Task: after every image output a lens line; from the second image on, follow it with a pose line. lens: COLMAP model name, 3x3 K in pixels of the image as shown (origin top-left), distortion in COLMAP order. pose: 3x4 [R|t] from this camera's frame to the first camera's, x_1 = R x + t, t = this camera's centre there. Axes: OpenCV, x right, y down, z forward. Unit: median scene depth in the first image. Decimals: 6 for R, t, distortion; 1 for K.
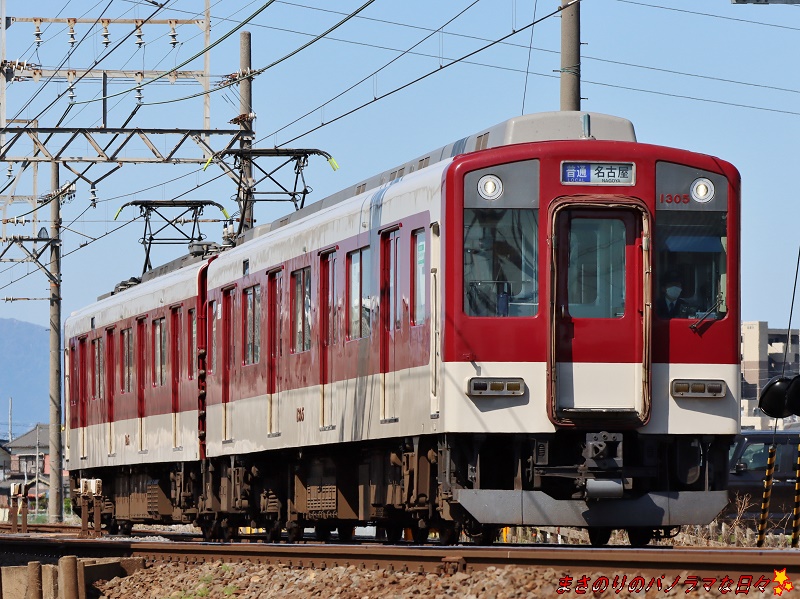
lens RADIAL K [[4397.6, 0, 400.0], [0, 4397.6, 299.5], [0, 0, 1]] dist [-0.447858, 8.106517]
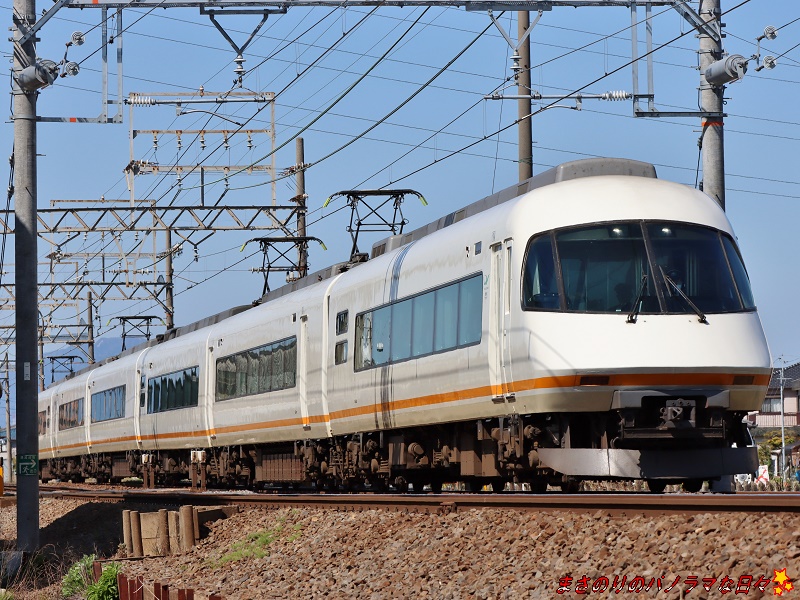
lens RADIAL K [[3573.0, 0, 400.0], [0, 3573.0, 300.0], [0, 0, 1]] dist [-0.715273, 0.073154]
pose [[0.999395, -0.014823, -0.031450, 0.033185], [0.014862, 0.999889, 0.000994, -0.008609], [0.031432, -0.001461, 0.999505, -0.161851]]
